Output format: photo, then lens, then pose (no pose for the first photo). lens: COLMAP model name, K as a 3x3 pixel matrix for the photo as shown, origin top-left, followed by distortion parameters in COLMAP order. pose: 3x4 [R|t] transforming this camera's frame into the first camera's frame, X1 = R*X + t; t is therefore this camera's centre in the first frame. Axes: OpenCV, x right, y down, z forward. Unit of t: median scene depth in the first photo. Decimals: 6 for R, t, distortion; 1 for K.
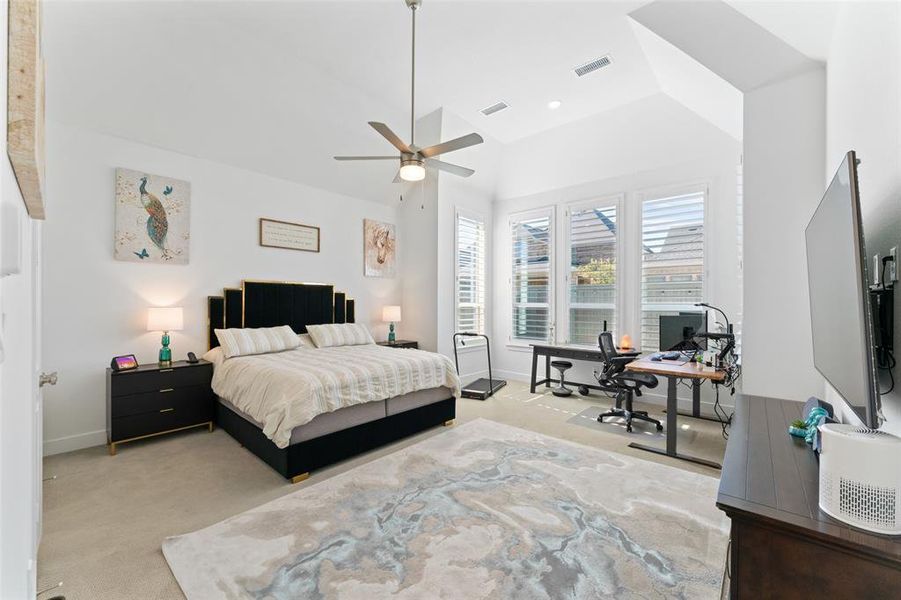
lens RADIAL K [[357.9, 0, 447.2], [0, 357.9, 303.9], [0, 0, 1]] dist [-0.000534, -0.000311]
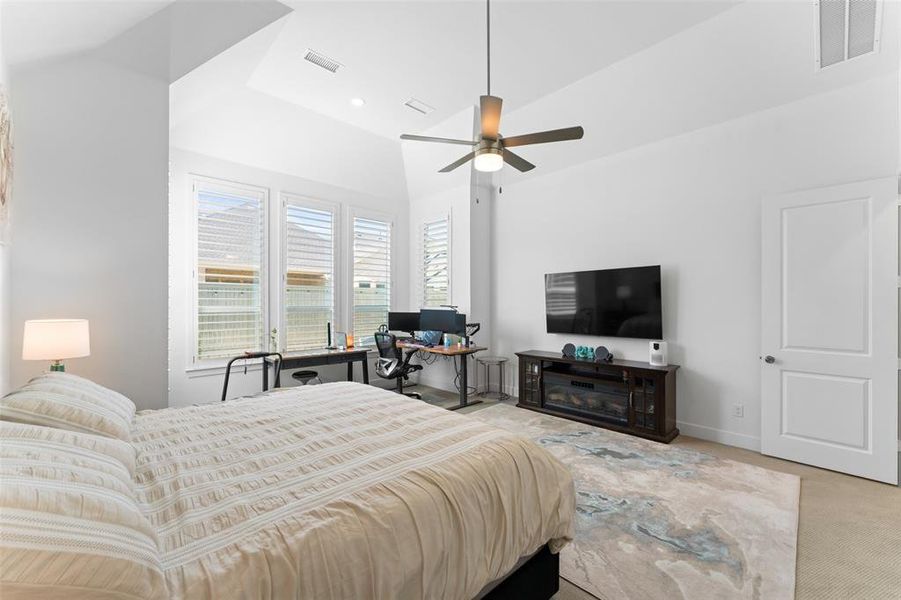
lens RADIAL K [[357.9, 0, 447.2], [0, 357.9, 303.9], [0, 0, 1]] dist [-0.000534, -0.000311]
pose [[0.105949, -0.009774, 0.994323, -1.216457], [0.006446, 0.999937, 0.009142, -0.032703], [-0.994351, 0.005441, 0.106006, 1.242460]]
